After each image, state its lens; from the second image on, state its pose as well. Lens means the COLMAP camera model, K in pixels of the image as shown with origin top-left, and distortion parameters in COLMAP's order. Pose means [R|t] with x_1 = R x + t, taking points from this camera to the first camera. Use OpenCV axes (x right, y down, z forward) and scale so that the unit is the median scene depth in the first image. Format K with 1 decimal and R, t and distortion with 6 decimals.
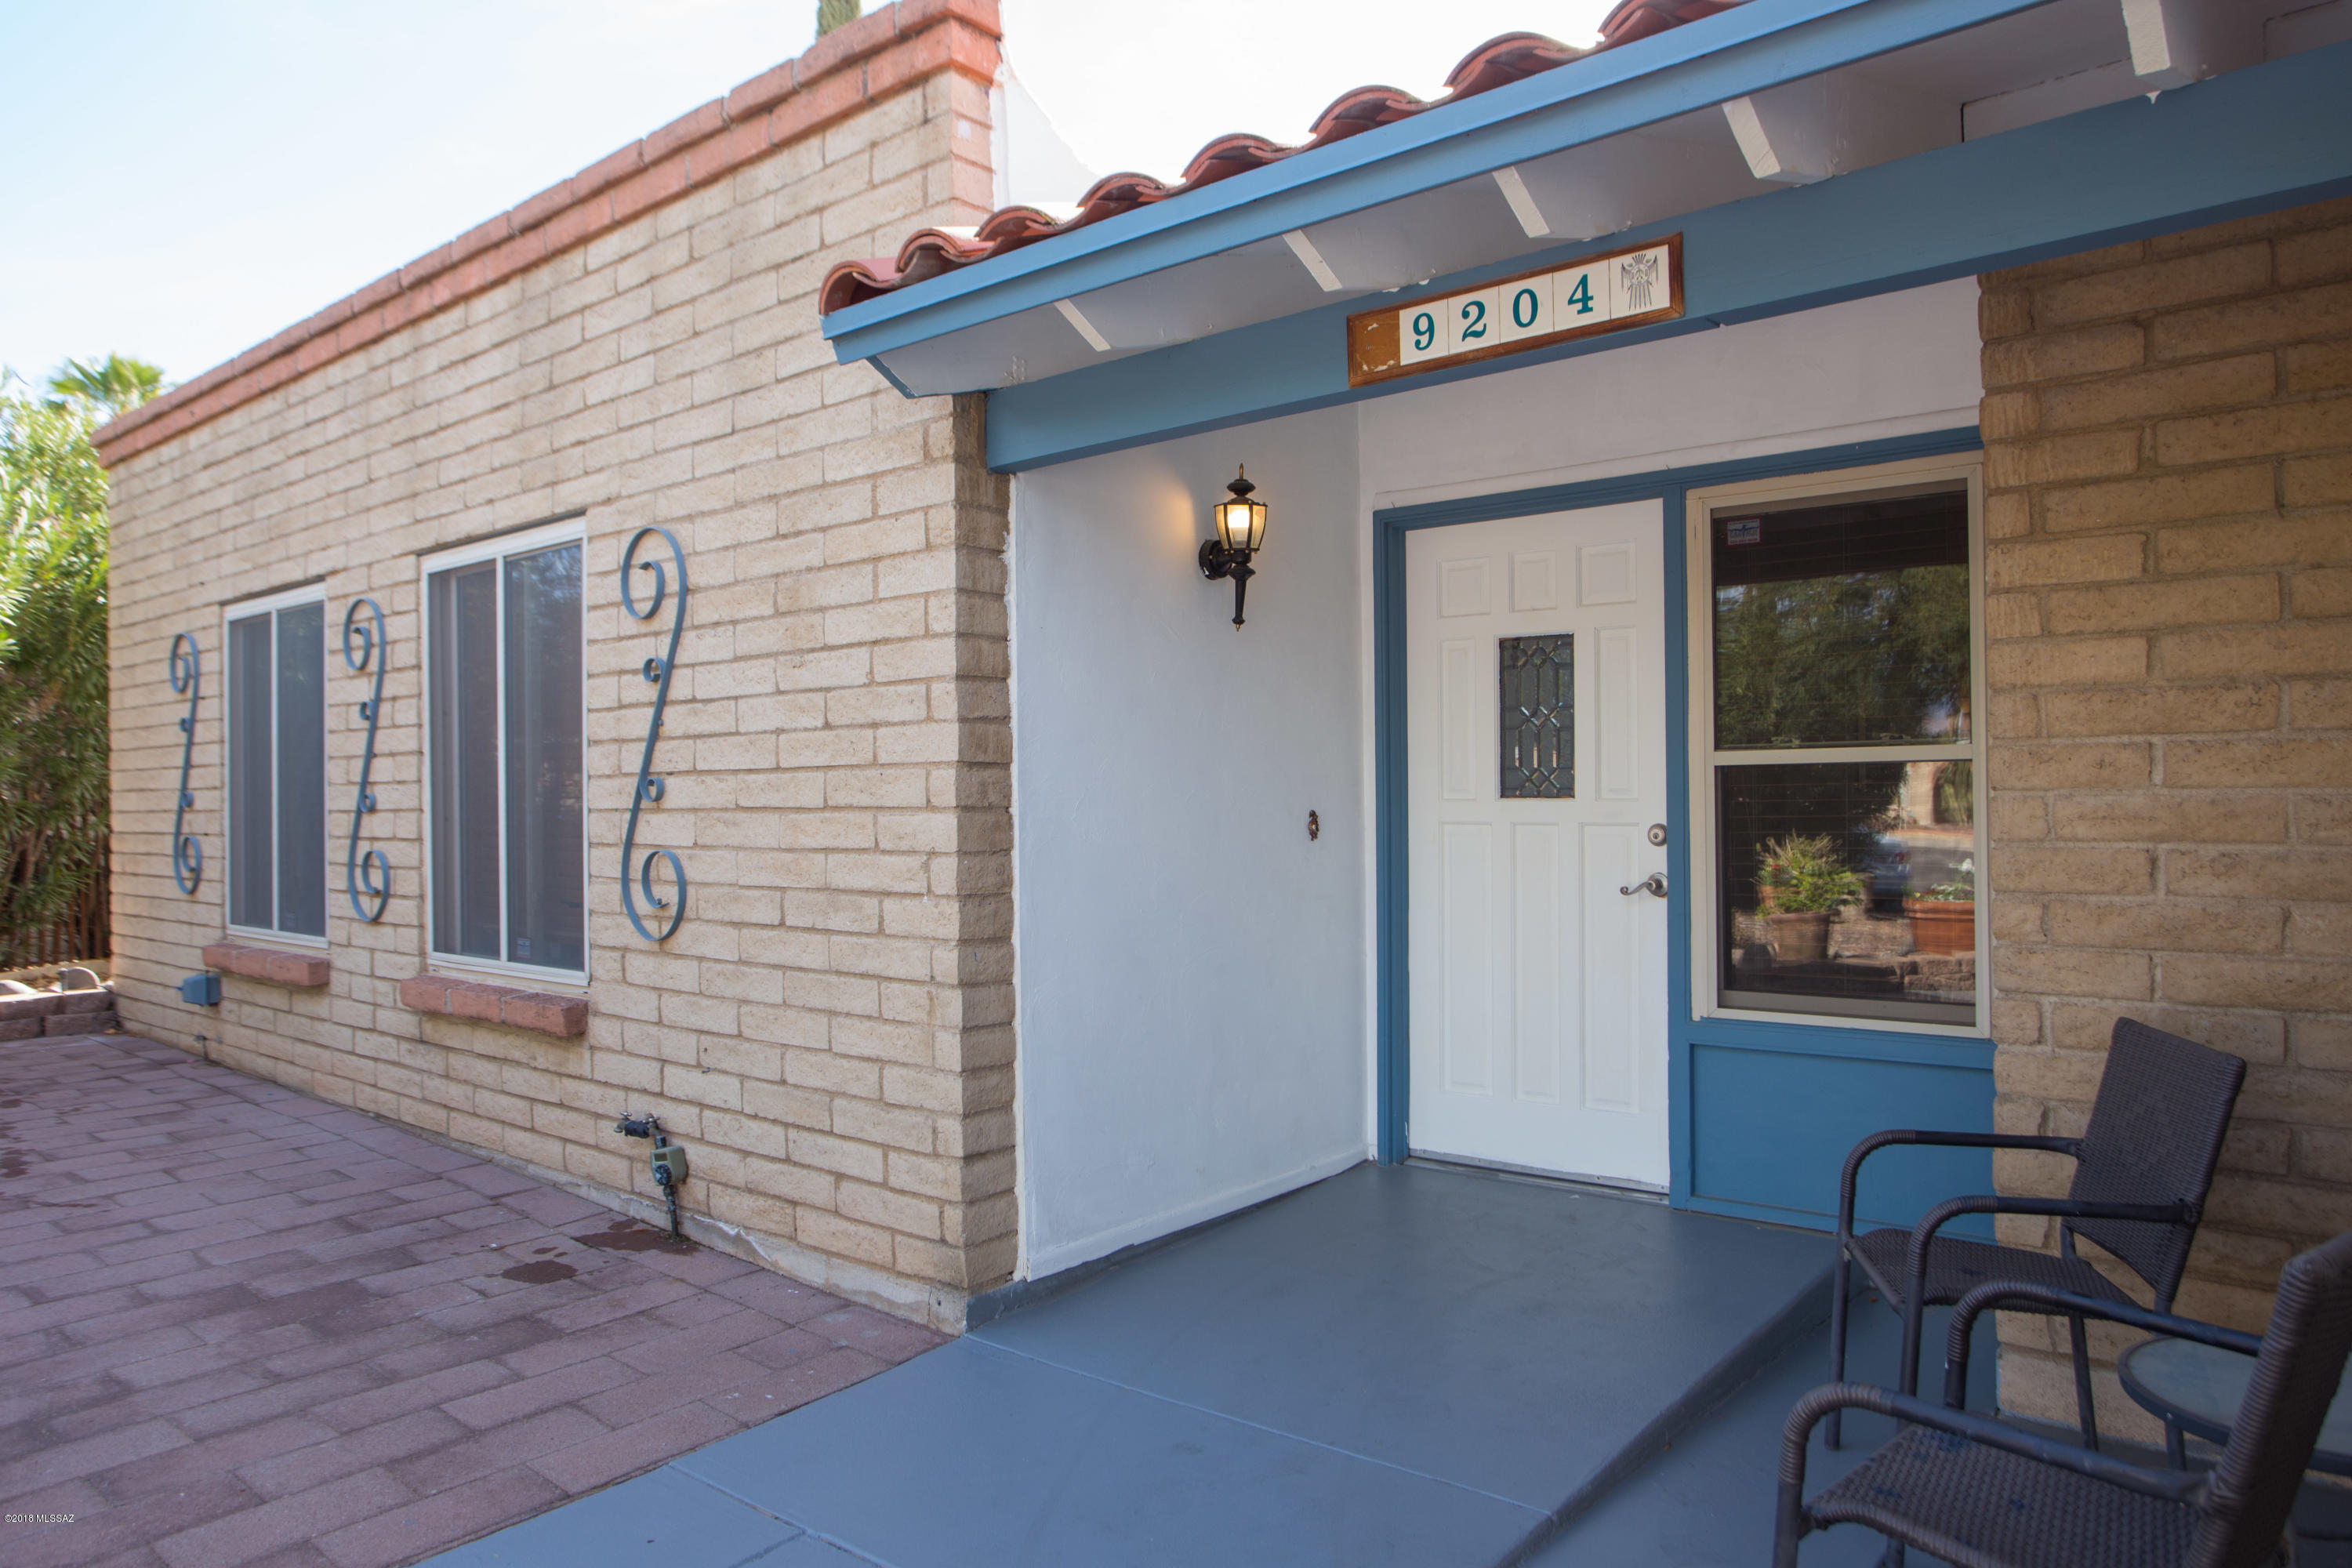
lens RADIAL K [[1586.1, 0, 1176.0], [0, 1586.1, 784.0], [0, 0, 1]] dist [-0.071592, 0.071560]
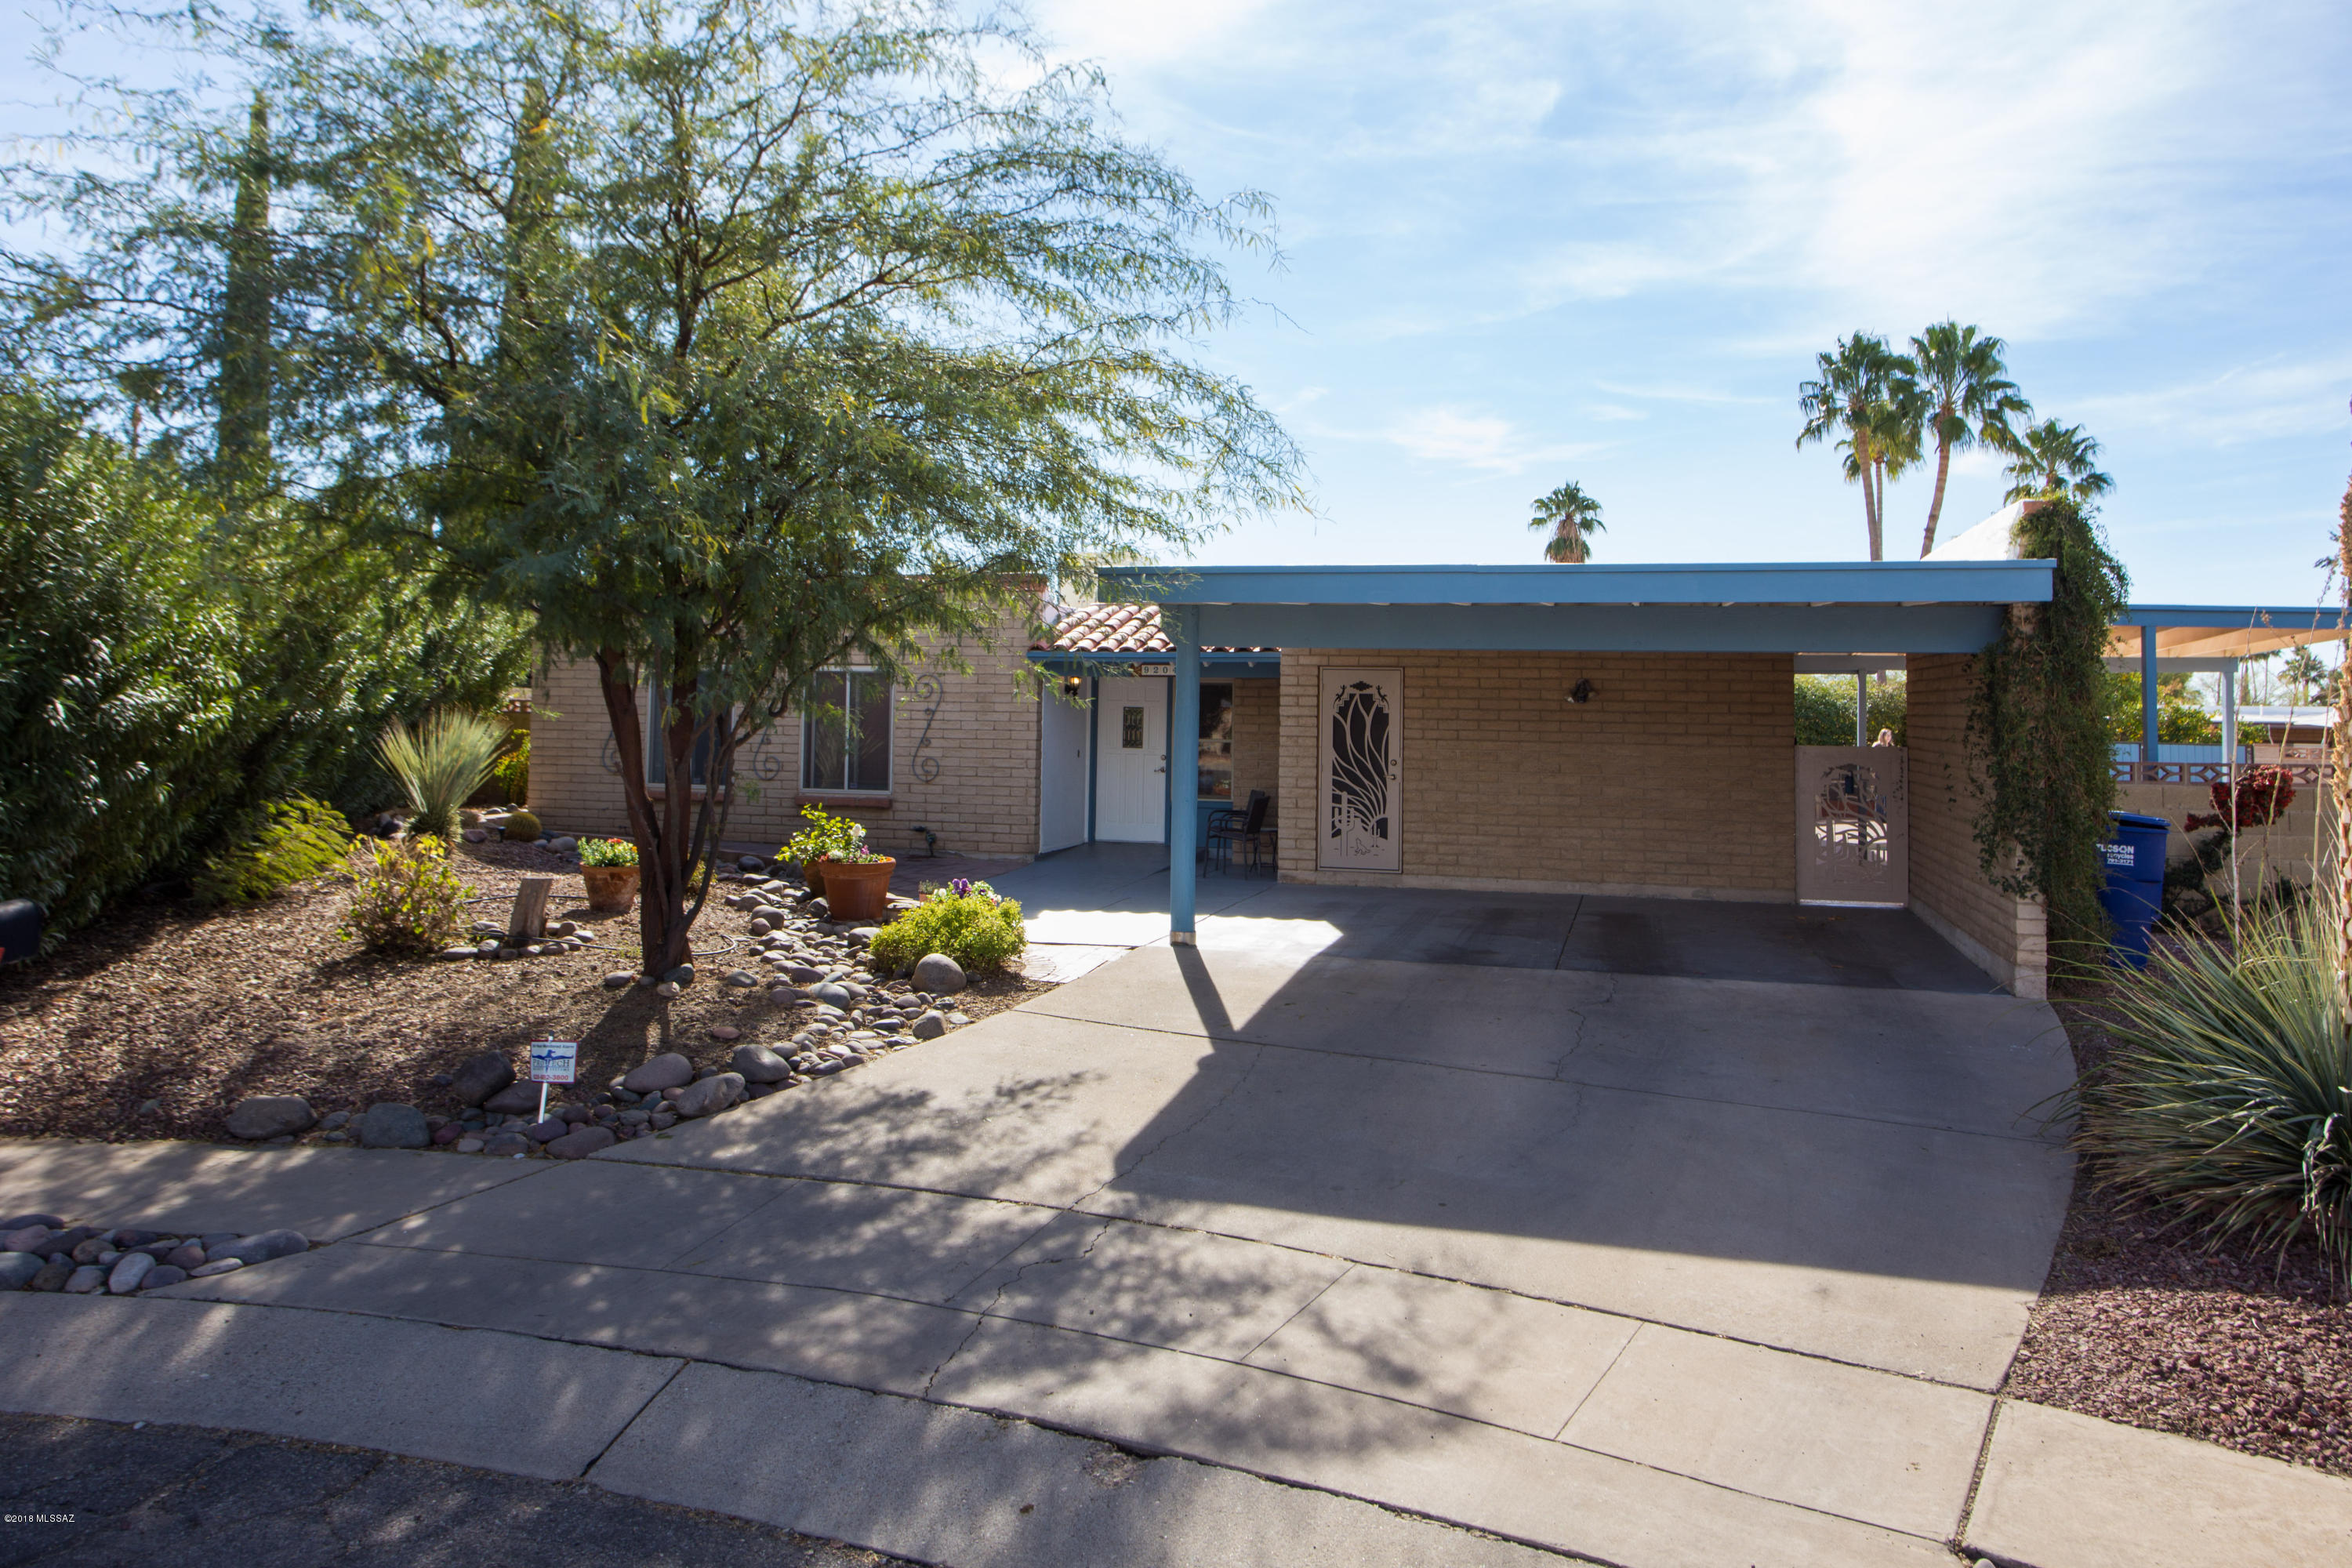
lens RADIAL K [[1691.1, 0, 1253.4], [0, 1691.1, 639.4], [0, 0, 1]] dist [0.046182, -0.000094]
pose [[0.889568, 0.047717, 0.454304, -1.559916], [-0.030843, 0.998534, -0.044486, -0.090535], [-0.455760, 0.025562, 0.889735, -3.160155]]
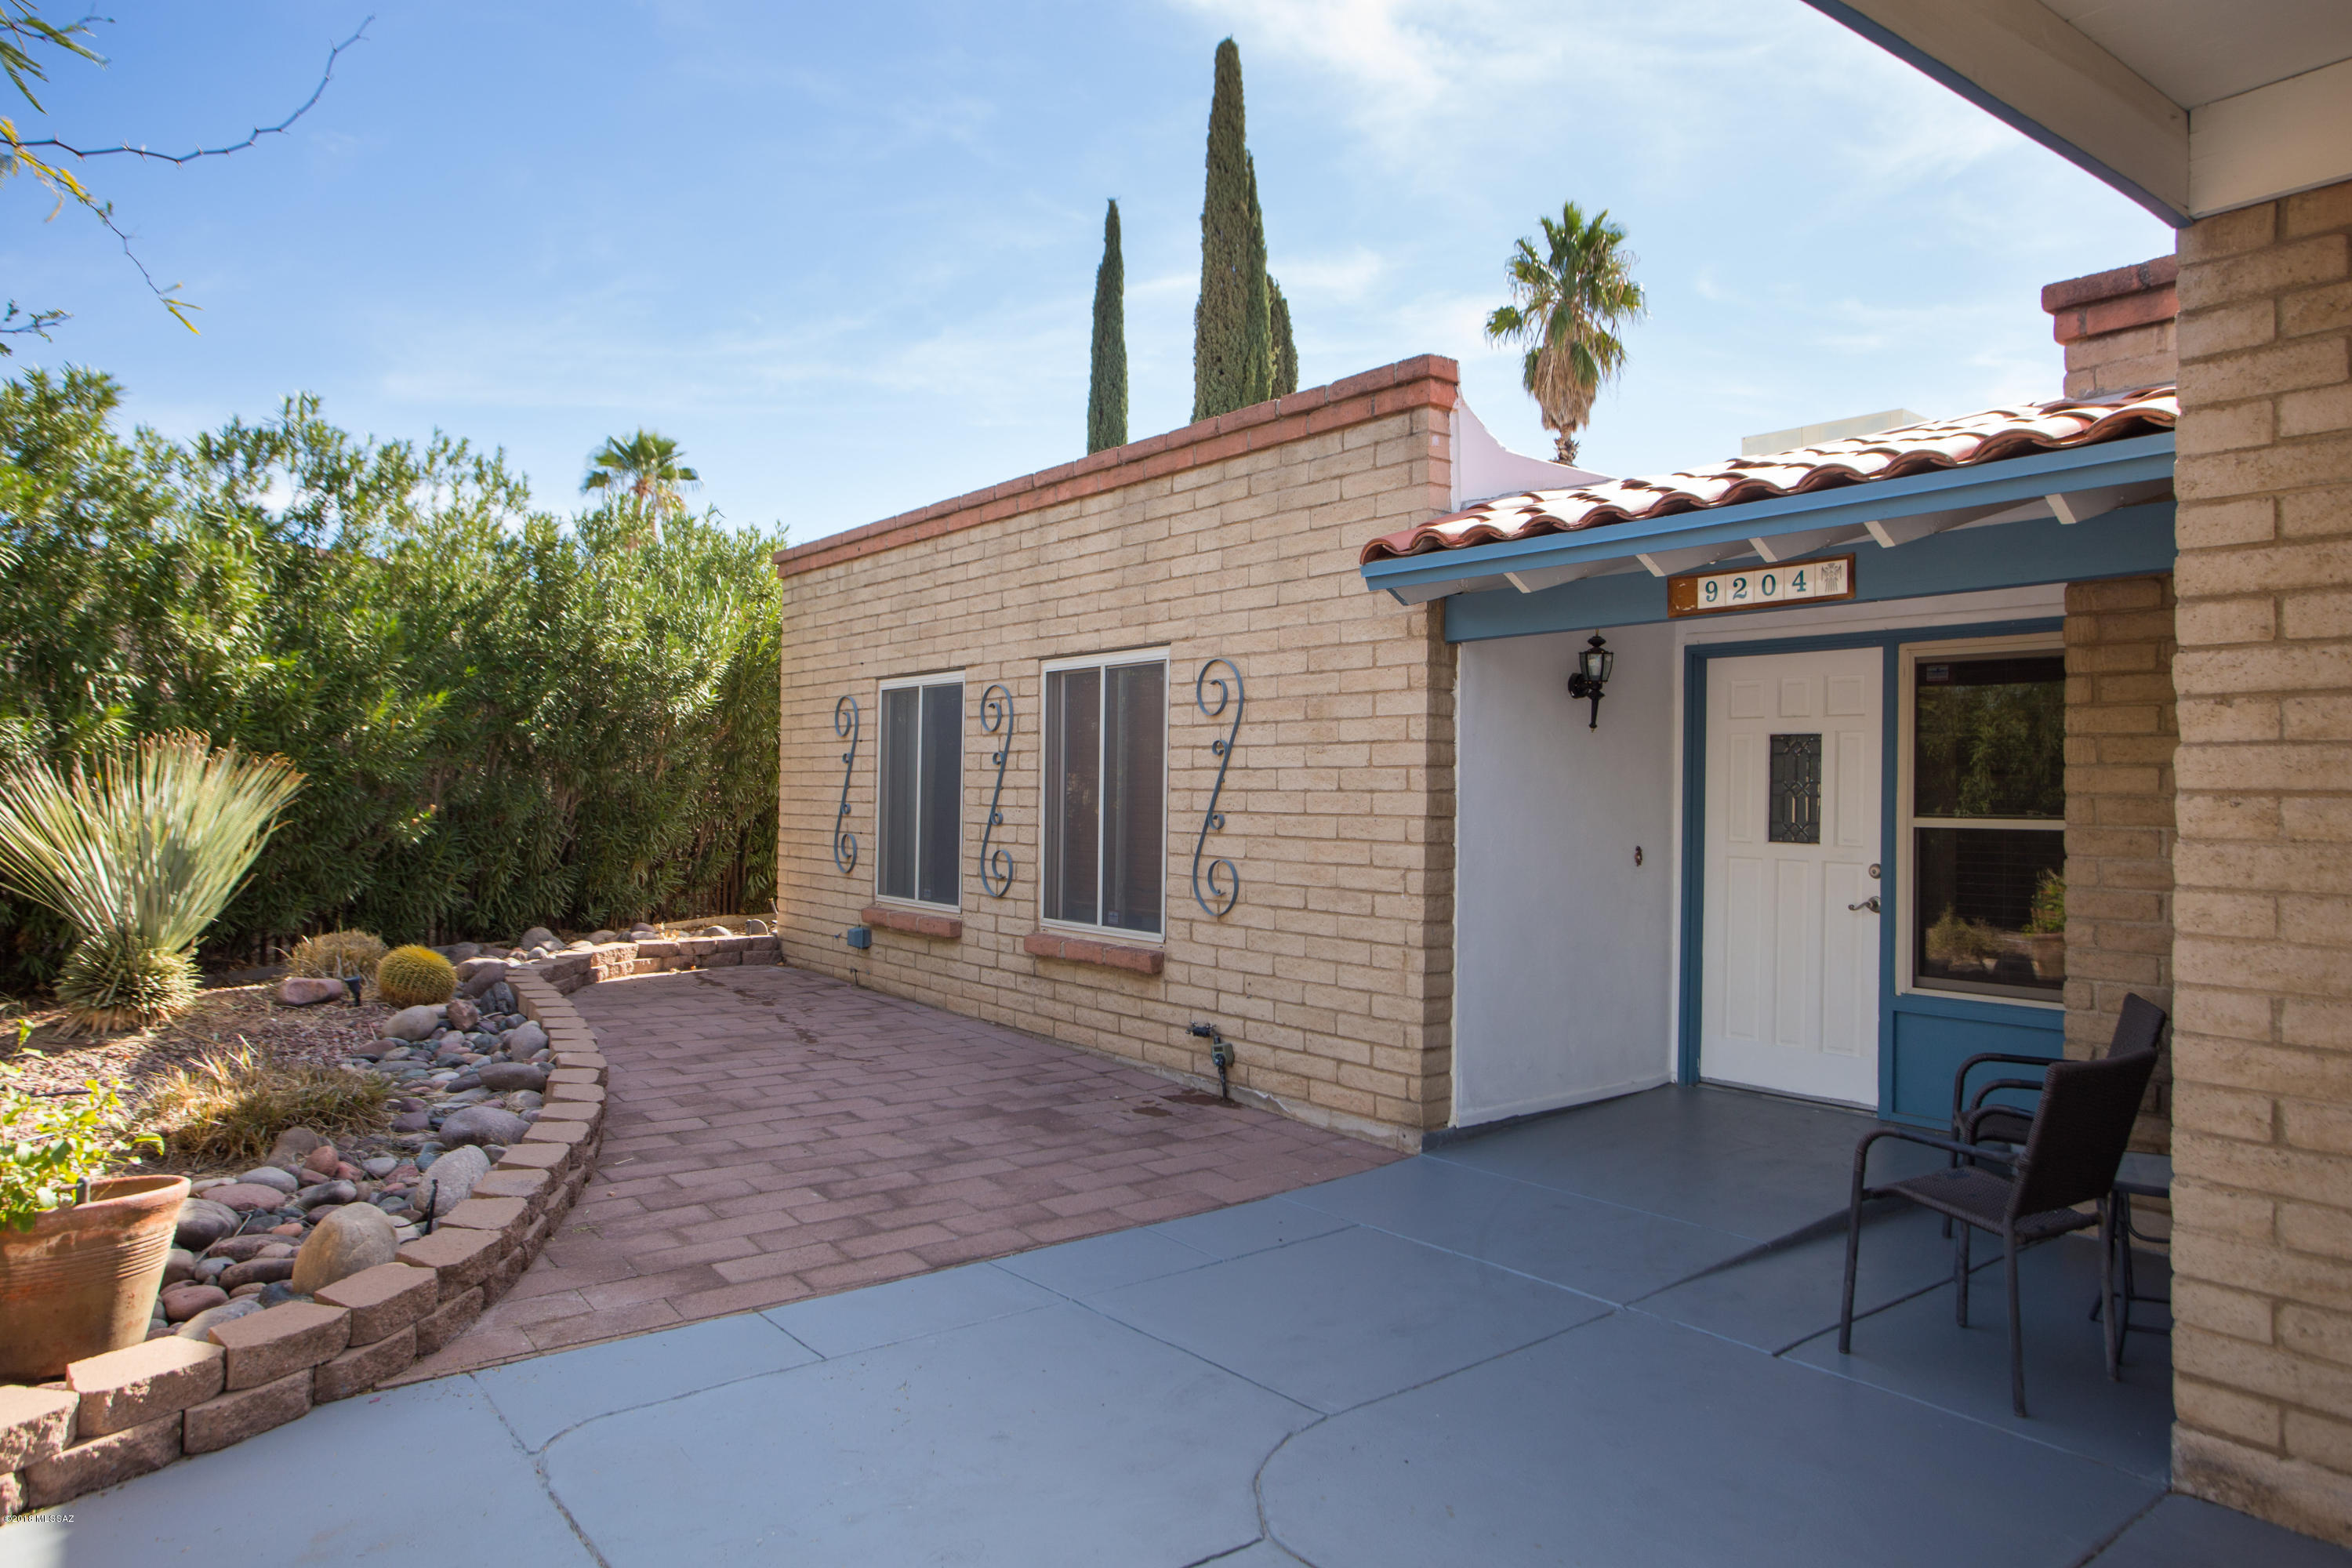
lens RADIAL K [[1508.3, 0, 1182.5], [0, 1508.3, 769.9], [0, 0, 1]] dist [-0.078300, 0.096404]
pose [[0.979117, 0.022261, -0.202075, -0.056995], [-0.024453, 0.999666, -0.008354, -0.036526], [0.201821, 0.013121, 0.979335, -0.531292]]
